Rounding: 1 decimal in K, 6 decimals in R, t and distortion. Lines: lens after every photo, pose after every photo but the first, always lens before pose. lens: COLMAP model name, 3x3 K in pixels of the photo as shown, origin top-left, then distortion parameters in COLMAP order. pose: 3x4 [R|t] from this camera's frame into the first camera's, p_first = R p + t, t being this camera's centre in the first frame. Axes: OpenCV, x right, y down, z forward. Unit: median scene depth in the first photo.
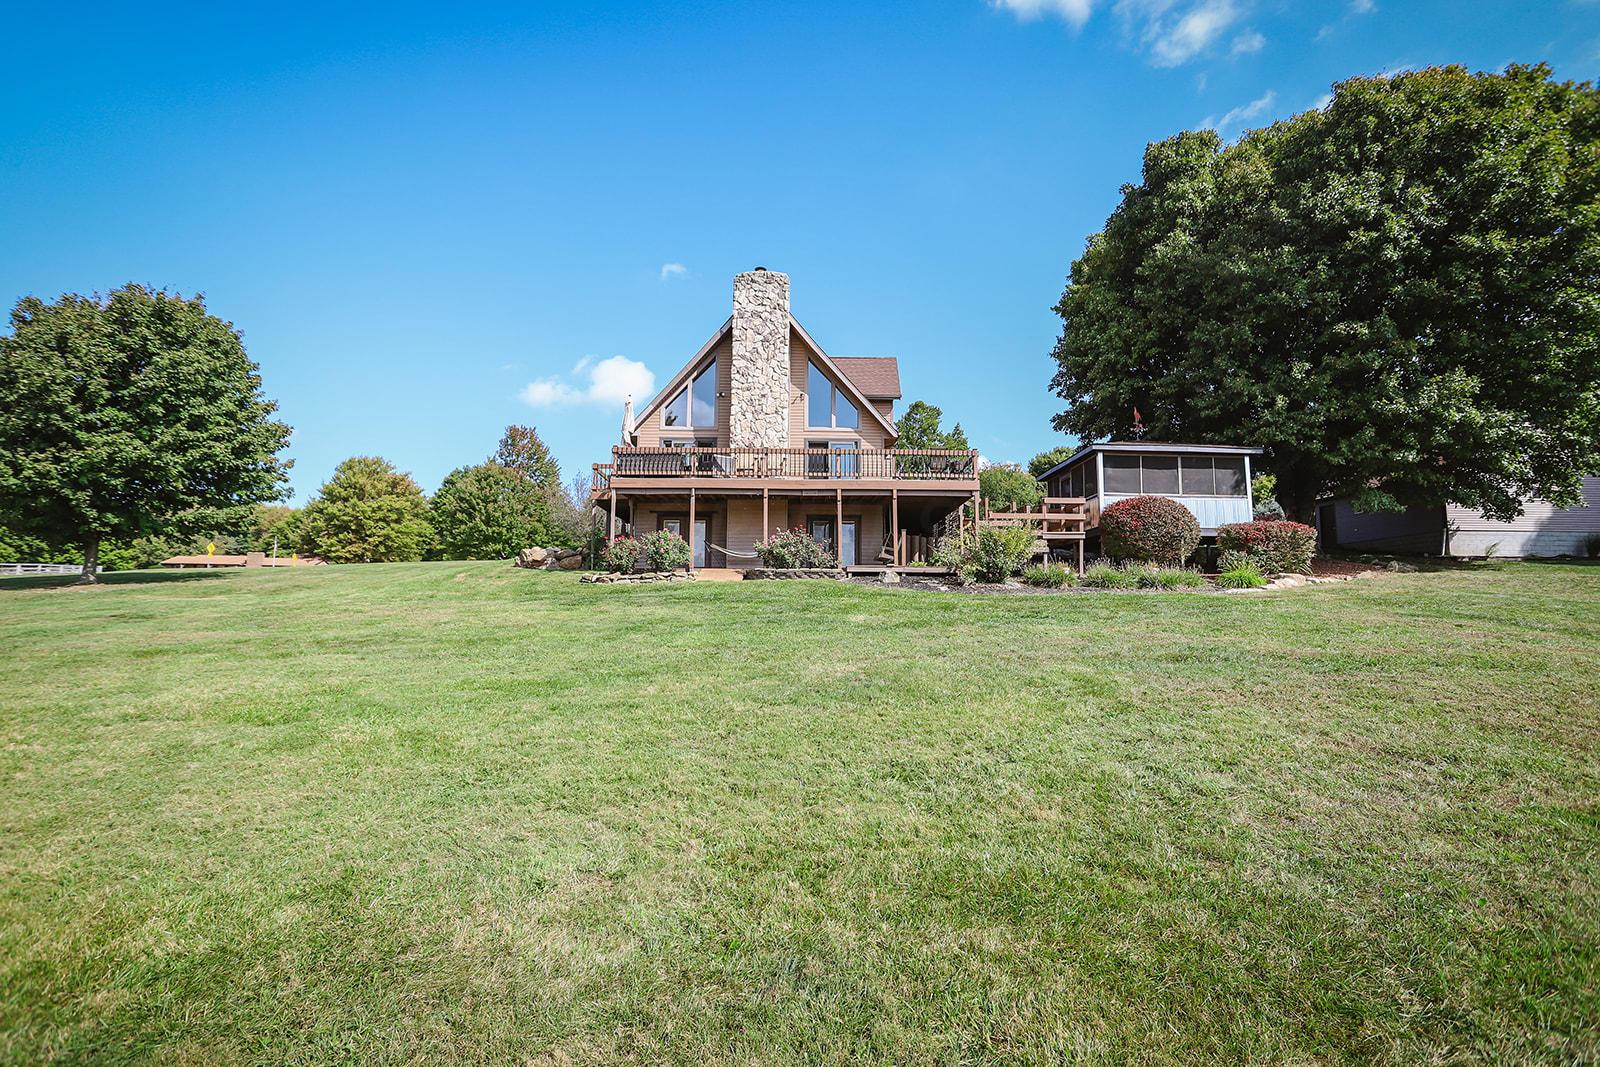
lens RADIAL K [[768.1, 0, 801.6], [0, 768.1, 536.9], [0, 0, 1]] dist [-0.048375, 0.025209]
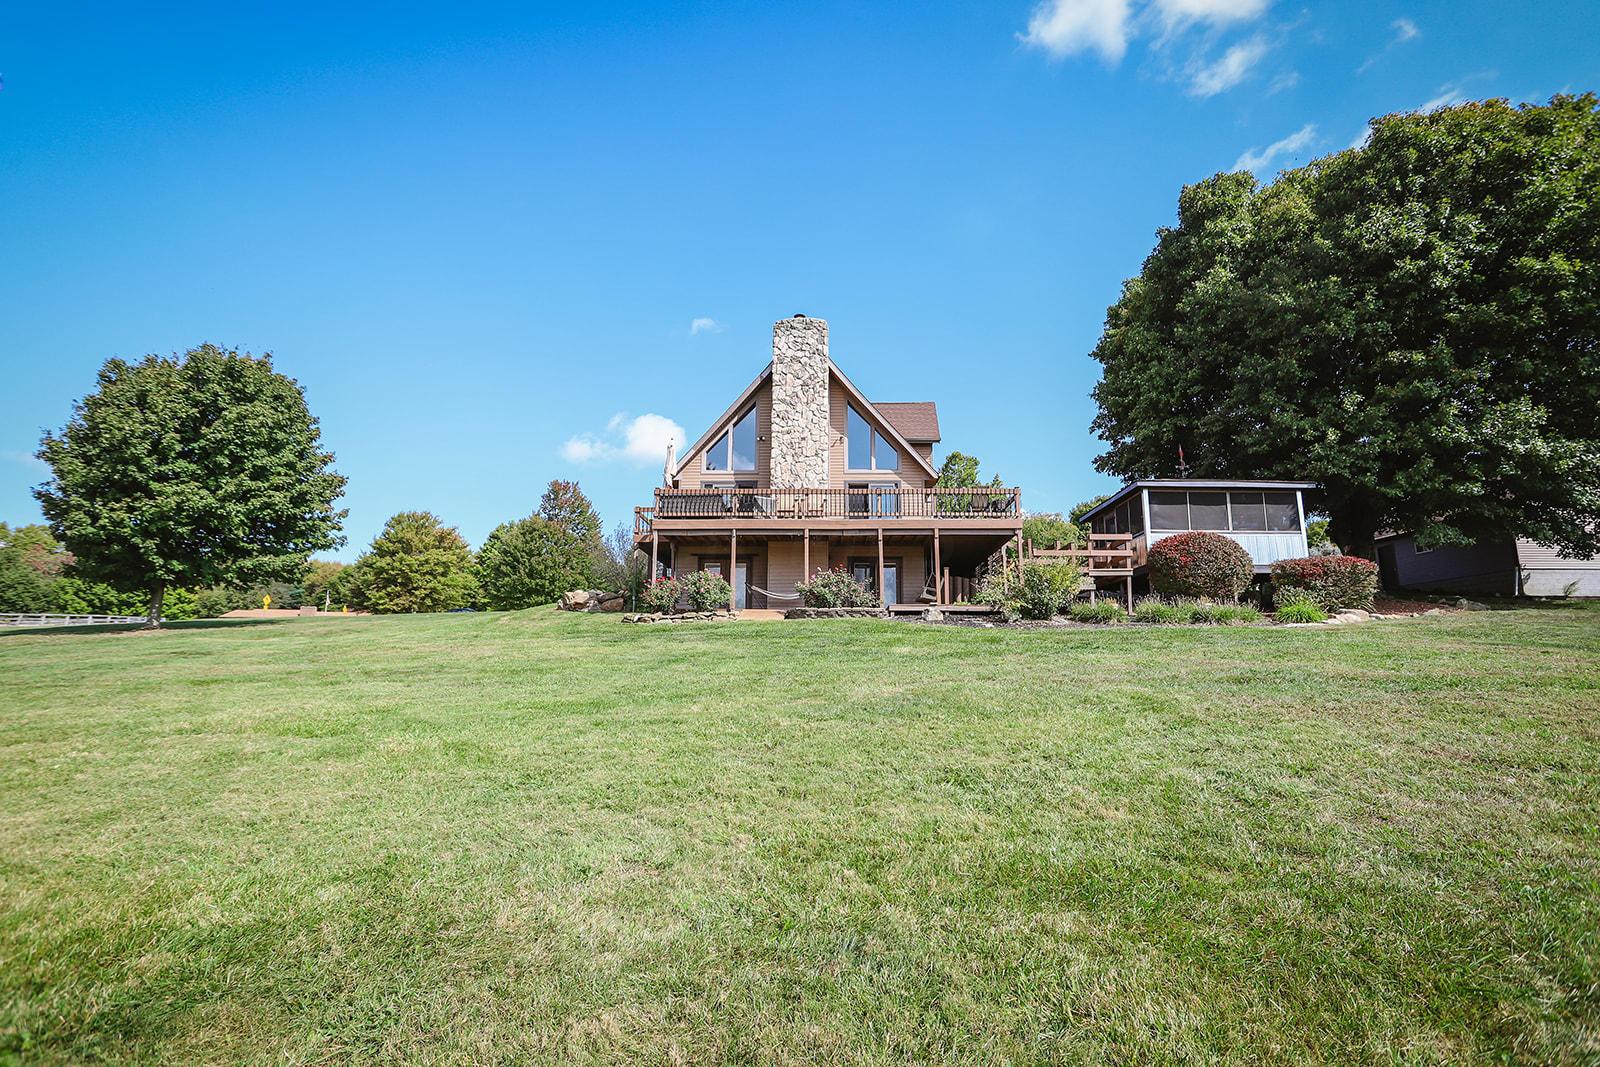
lens RADIAL K [[768.1, 0, 801.6], [0, 768.1, 536.9], [0, 0, 1]] dist [-0.048375, 0.025209]
pose [[0.998735, -0.007922, -0.049646, -0.003311], [0.004387, 0.997474, -0.070900, 0.018693], [0.050082, 0.070593, 0.996247, 0.003873]]
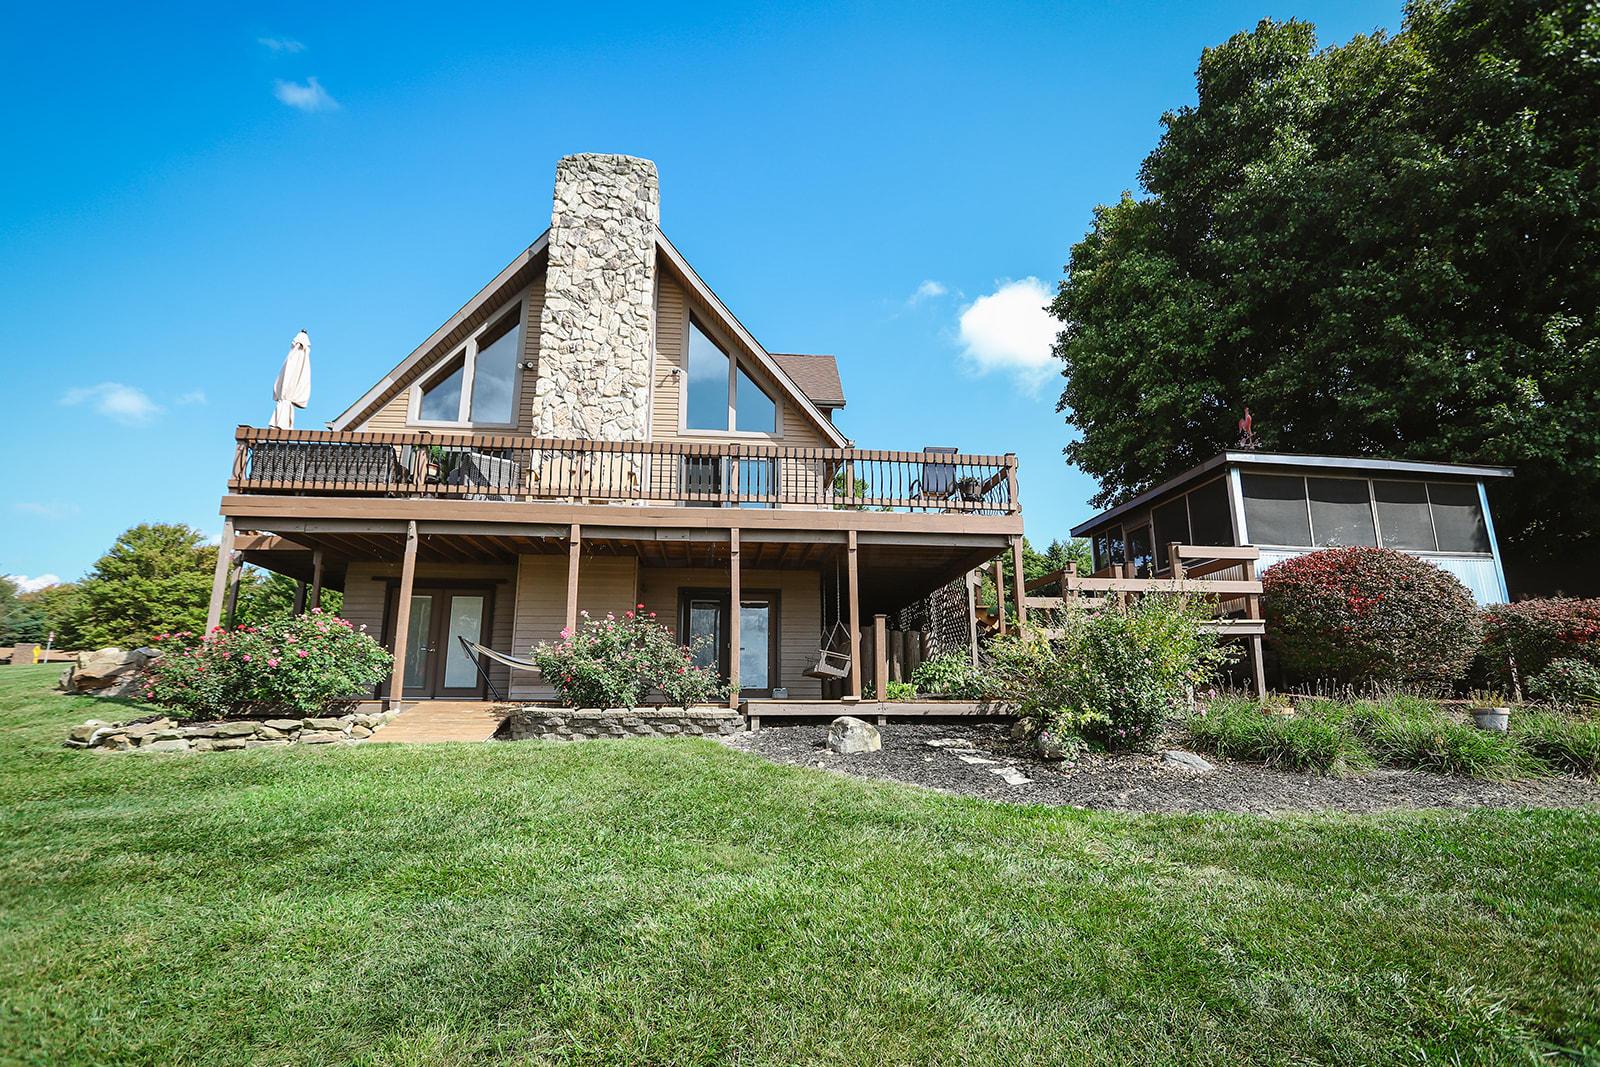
lens RADIAL K [[799.9, 0, 807.5], [0, 799.9, 513.3], [0, 0, 1]] dist [-0.023690, 0.000145]
pose [[0.993250, 0.019215, 0.114389, 0.036872], [-0.002795, 0.989863, -0.142001, -0.001713], [-0.115958, 0.140723, 0.983235, 0.514035]]
